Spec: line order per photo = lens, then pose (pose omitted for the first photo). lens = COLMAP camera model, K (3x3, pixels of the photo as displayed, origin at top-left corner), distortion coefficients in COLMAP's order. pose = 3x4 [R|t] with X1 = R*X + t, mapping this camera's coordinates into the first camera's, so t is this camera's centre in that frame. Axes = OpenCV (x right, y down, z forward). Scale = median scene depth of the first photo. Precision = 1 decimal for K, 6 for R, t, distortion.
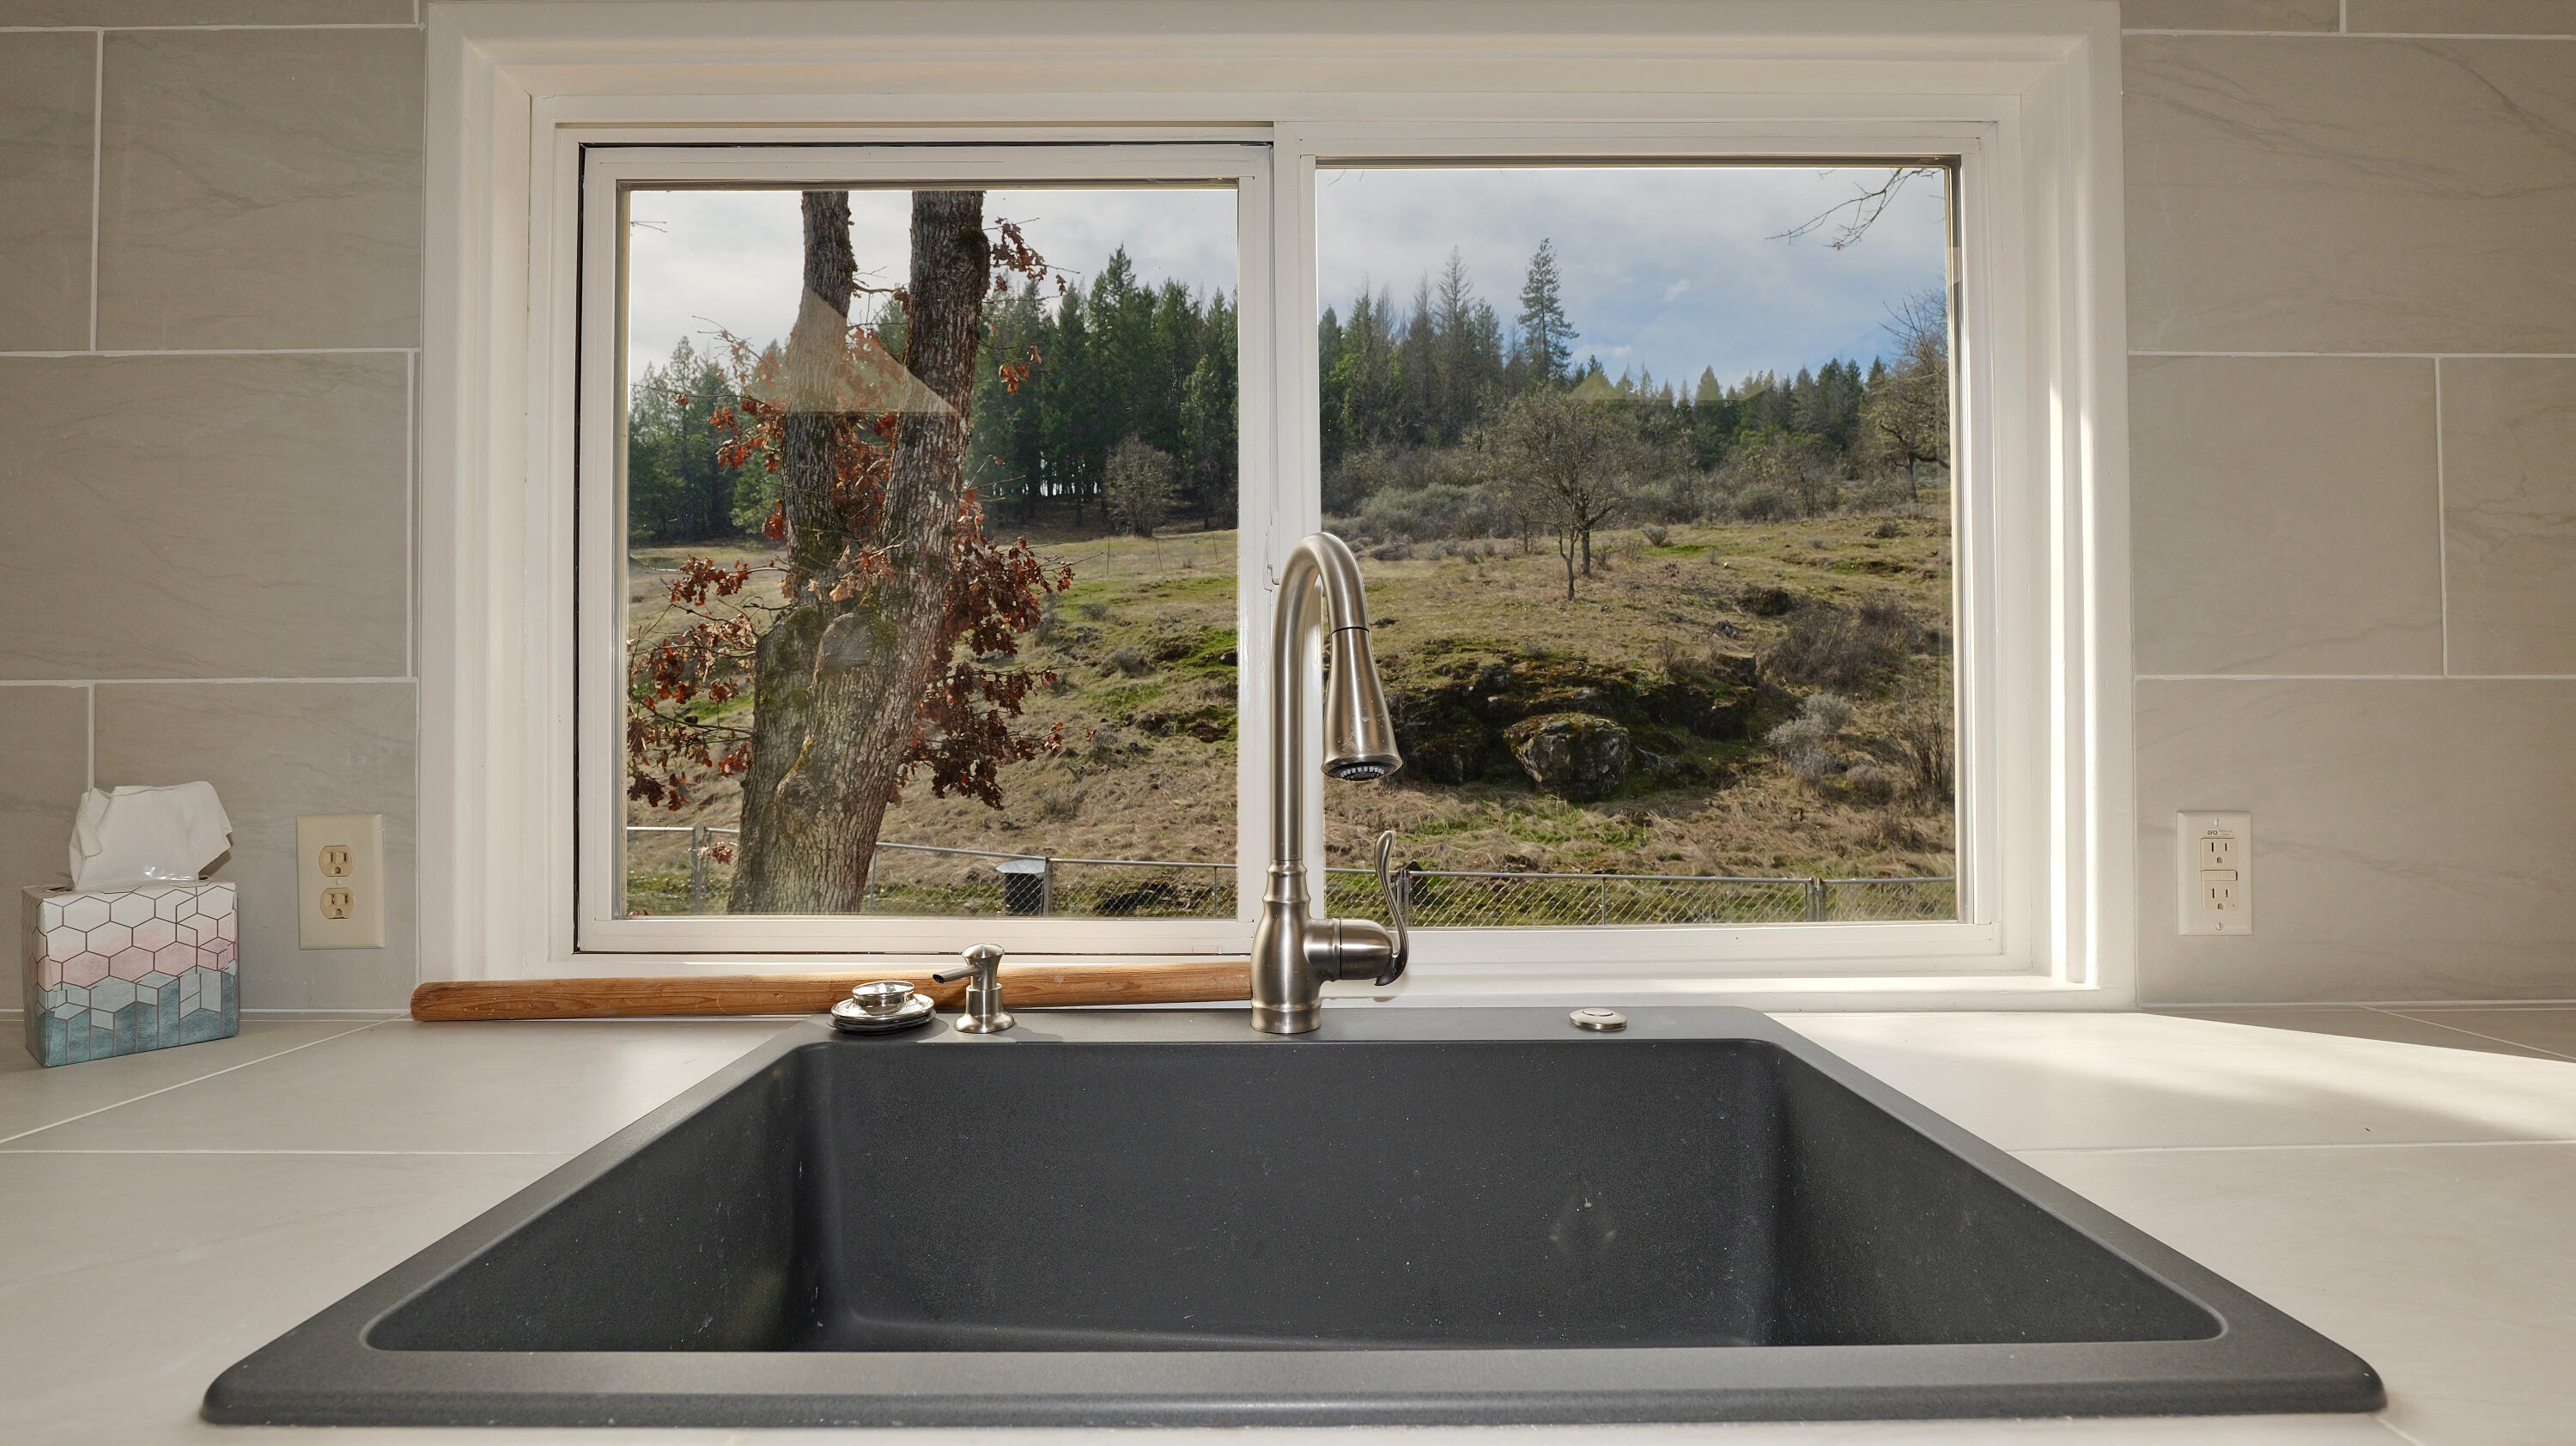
lens RADIAL K [[1043.0, 0, 1285.5], [0, 1043.0, 726.0], [0, 0, 1]] dist [-0.019422, 0.000032]
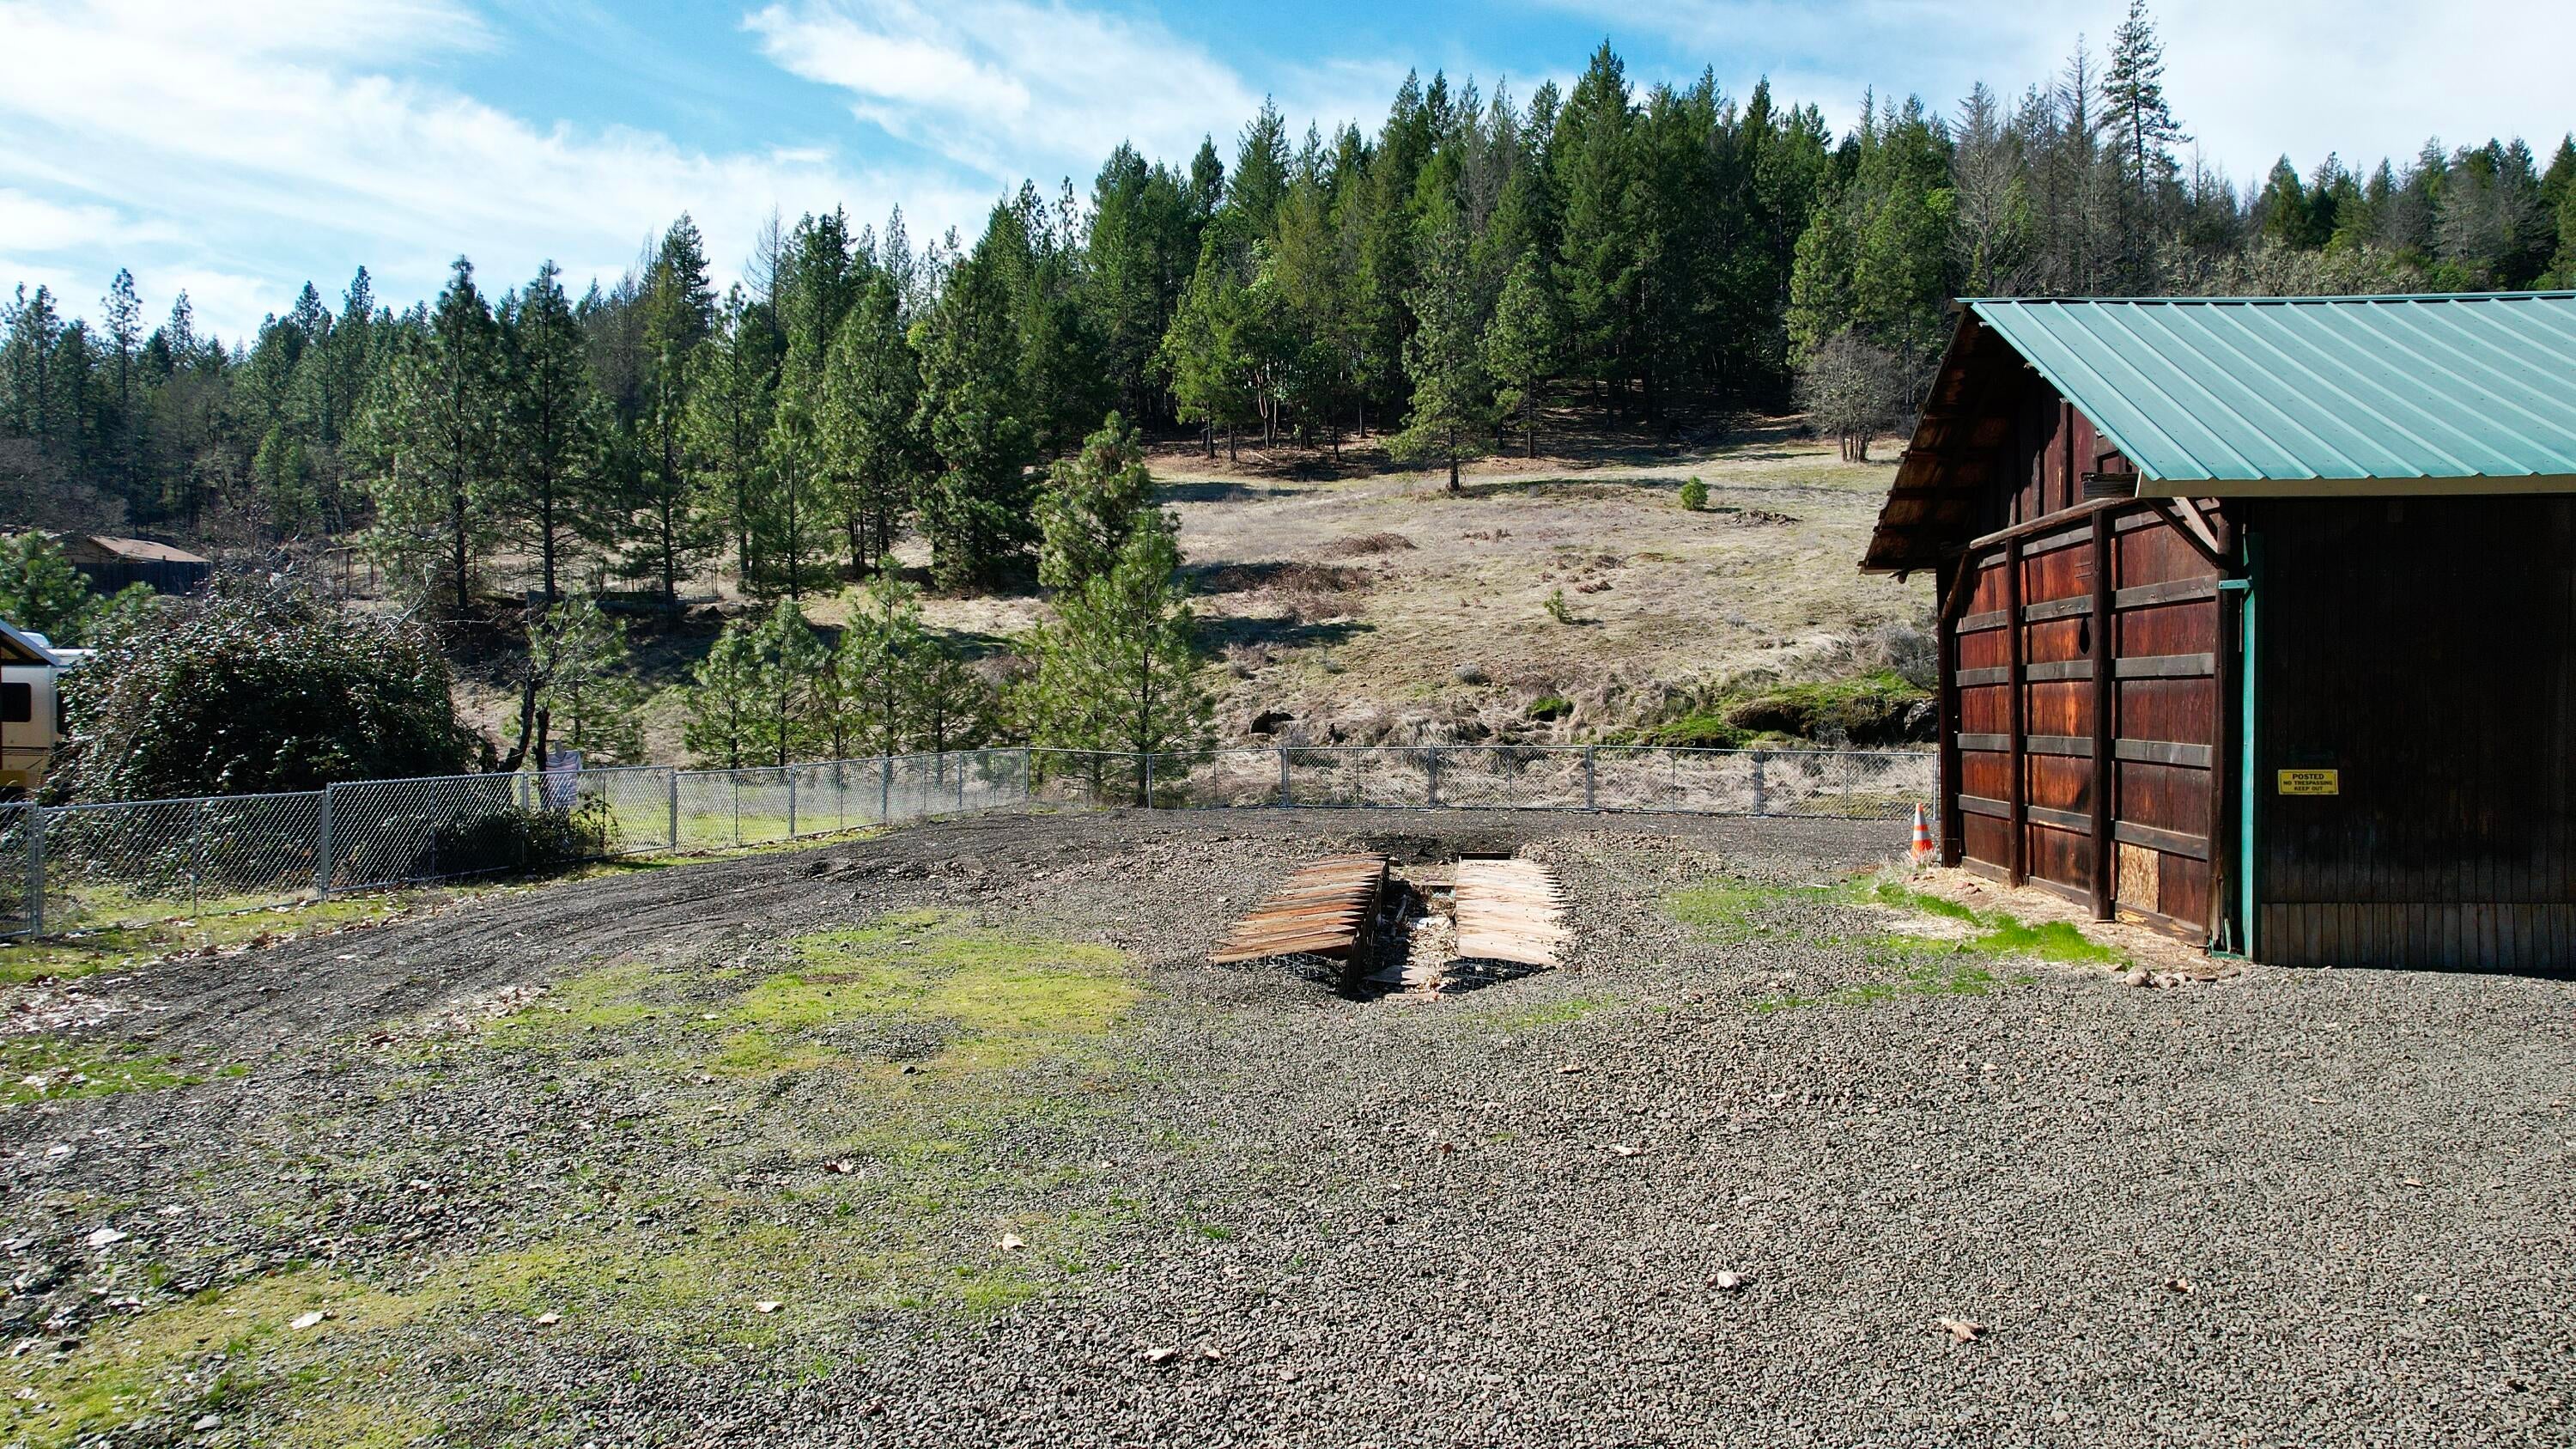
lens RADIAL K [[1635.2, 0, 1304.8], [0, 1635.2, 728.4], [0, 0, 1]] dist [-0.082080, 0.075807]
pose [[0.996511, 0.004520, -0.083334, -1.483126], [-0.002980, 0.999823, 0.018596, 0.000979], [0.083403, -0.018282, 0.996348, -0.850763]]
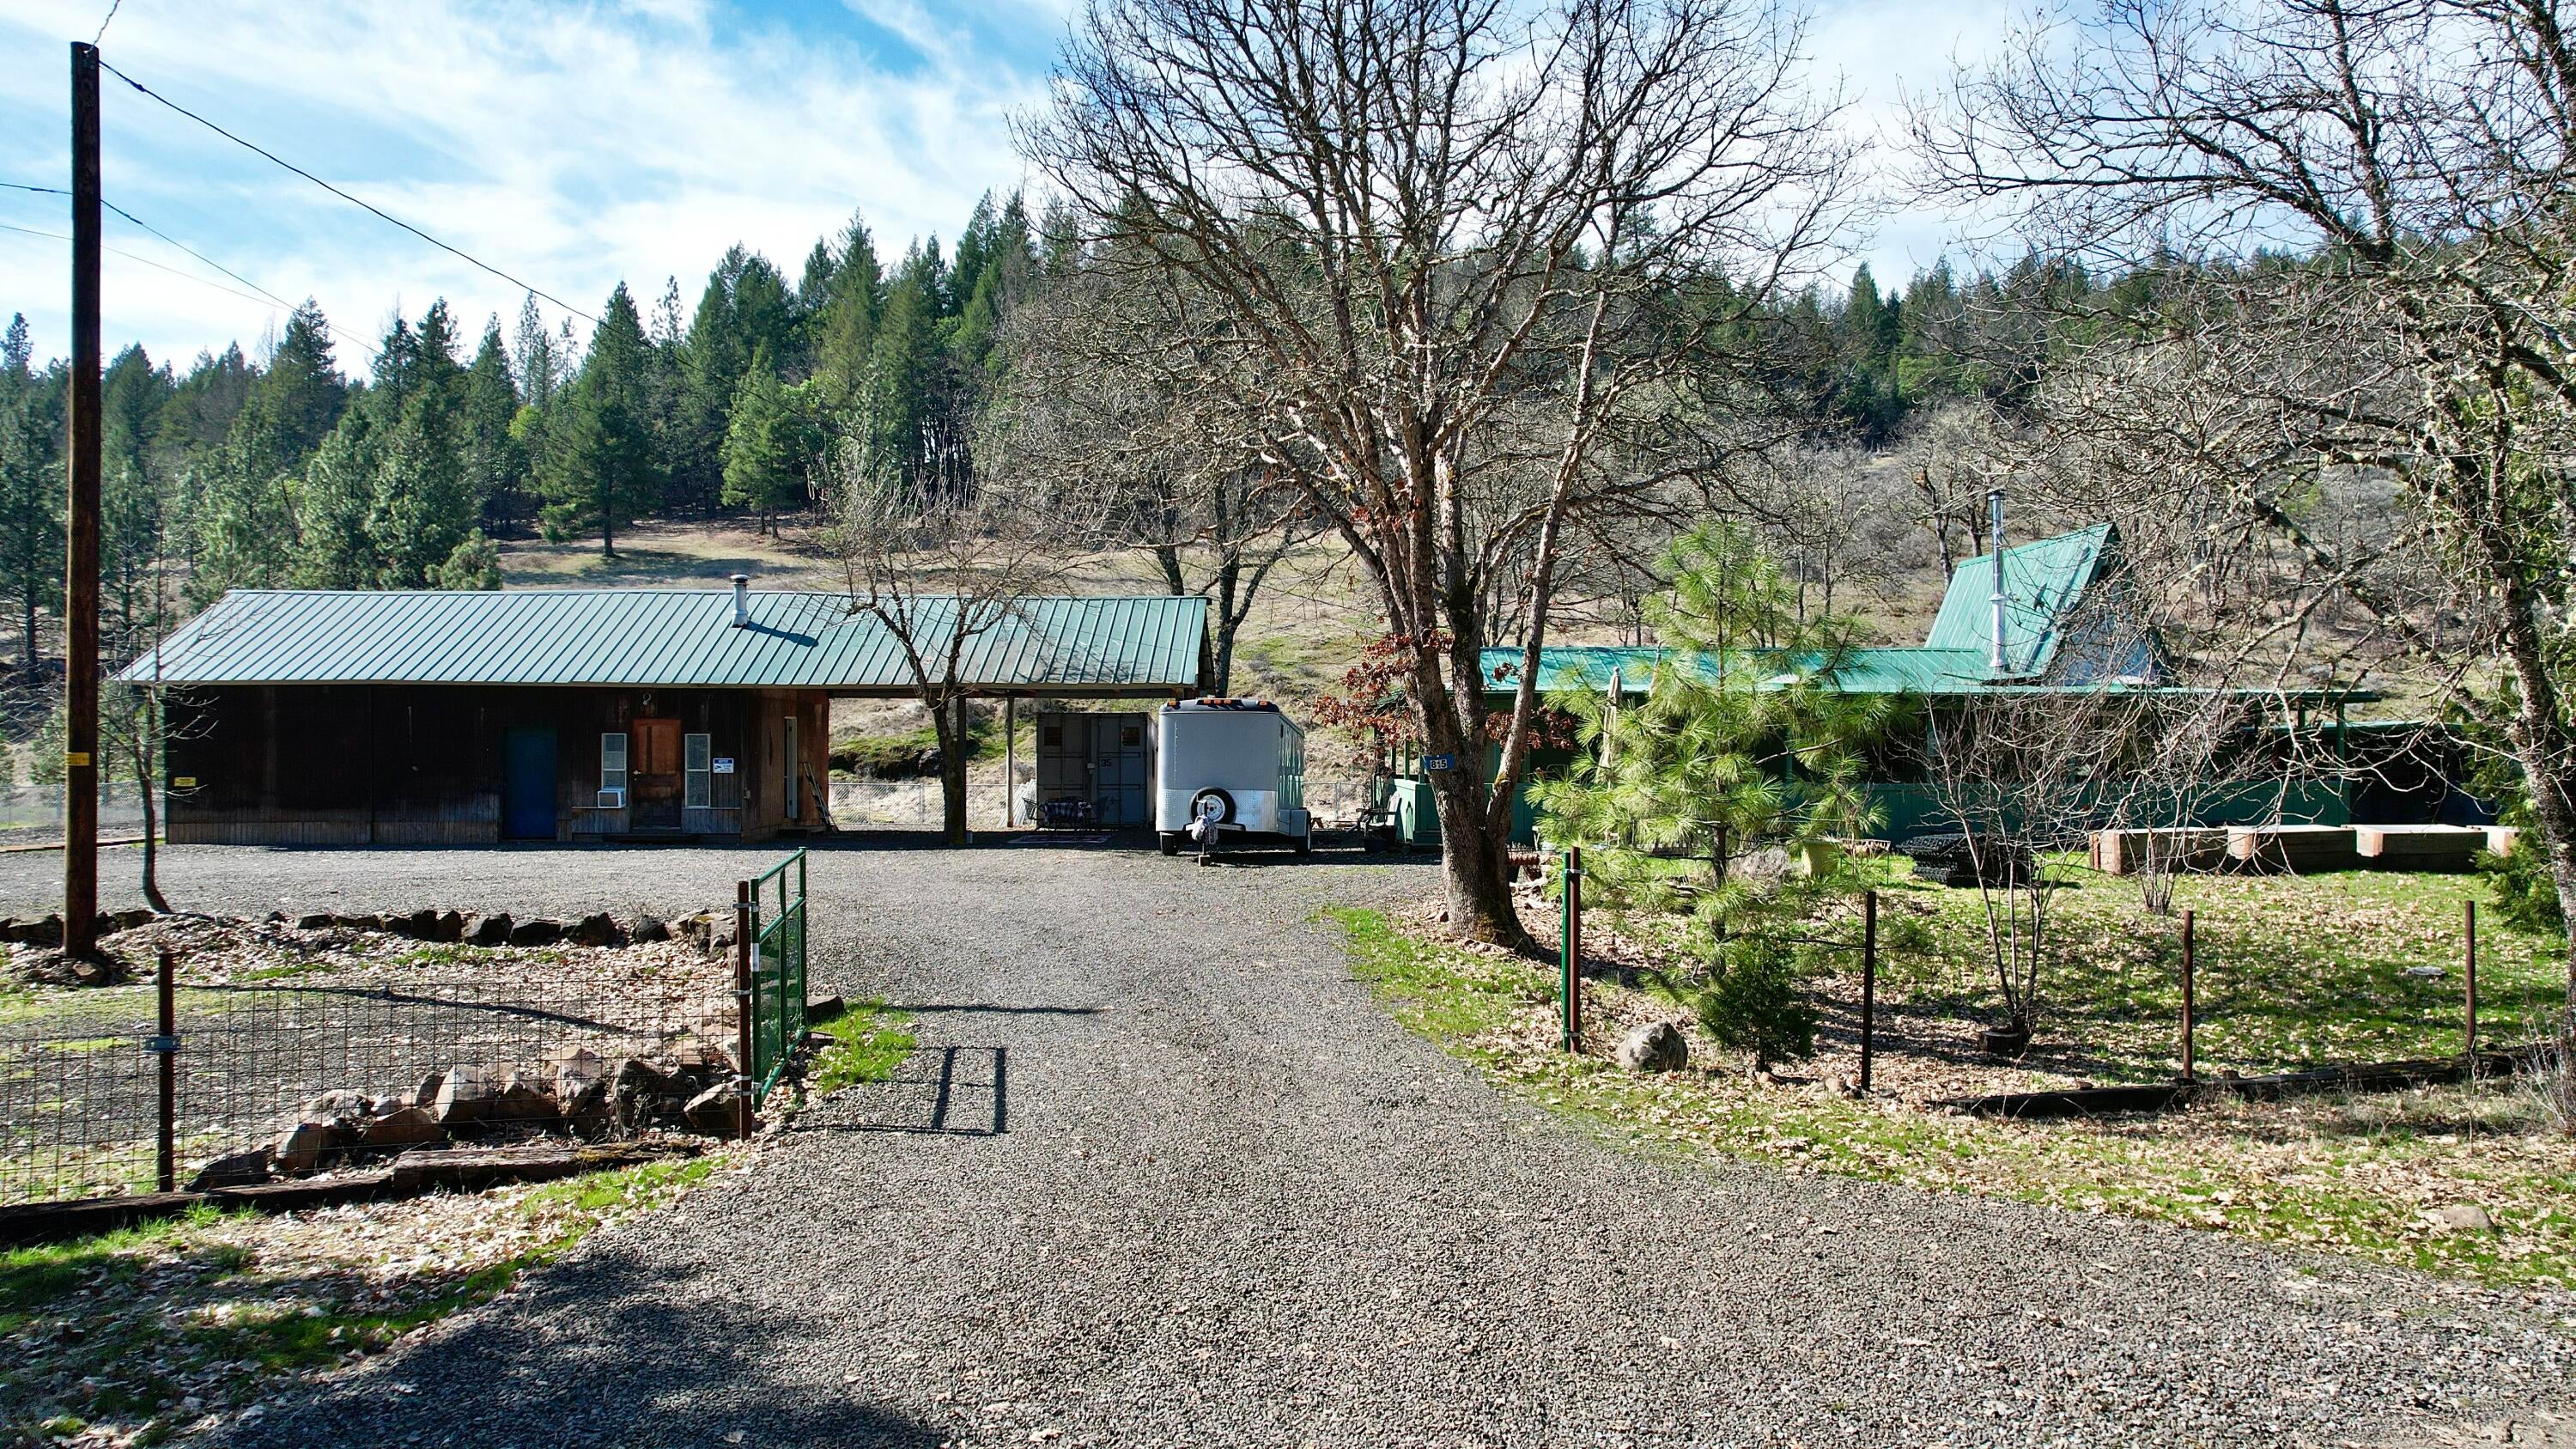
lens RADIAL K [[1635.2, 0, 1304.8], [0, 1635.2, 728.4], [0, 0, 1]] dist [-0.082080, 0.075807]
pose [[0.999522, 0.003788, 0.030667, -0.340597], [-0.003566, 0.999967, -0.007292, -0.014650], [-0.030694, 0.007179, 0.999503, -1.738963]]
